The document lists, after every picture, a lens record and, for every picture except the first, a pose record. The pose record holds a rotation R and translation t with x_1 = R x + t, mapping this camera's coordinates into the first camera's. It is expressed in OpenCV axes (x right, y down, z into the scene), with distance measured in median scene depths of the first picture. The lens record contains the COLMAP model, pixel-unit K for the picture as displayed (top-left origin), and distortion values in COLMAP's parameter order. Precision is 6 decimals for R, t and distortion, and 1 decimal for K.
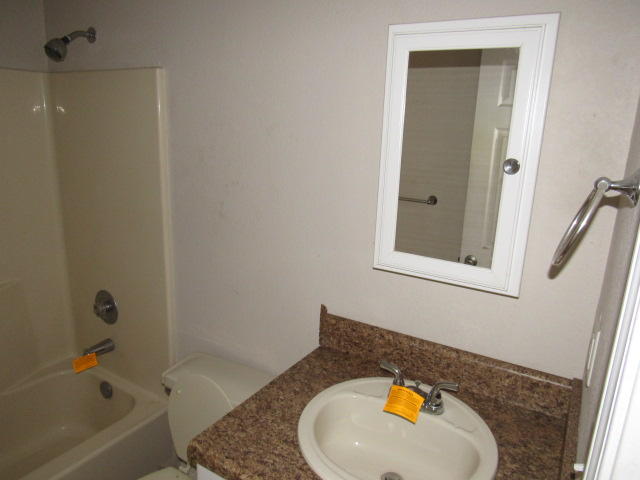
lens RADIAL K [[461.6, 0, 320.0], [0, 461.6, 240.0], [0, 0, 1]] dist [-0.008328, -0.004831]
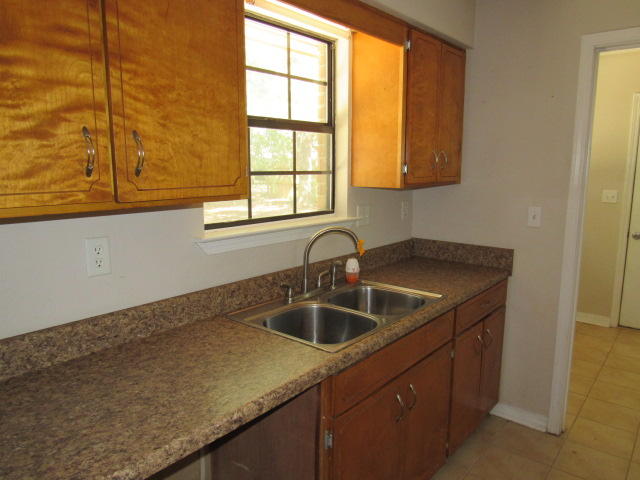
lens RADIAL K [[461.6, 0, 320.0], [0, 461.6, 240.0], [0, 0, 1]] dist [-0.008328, -0.004831]
pose [[0.159302, -0.207194, 0.965243, -0.828493], [0.226847, 0.959249, 0.168469, -0.036455], [-0.960814, 0.192125, 0.199812, 0.350243]]
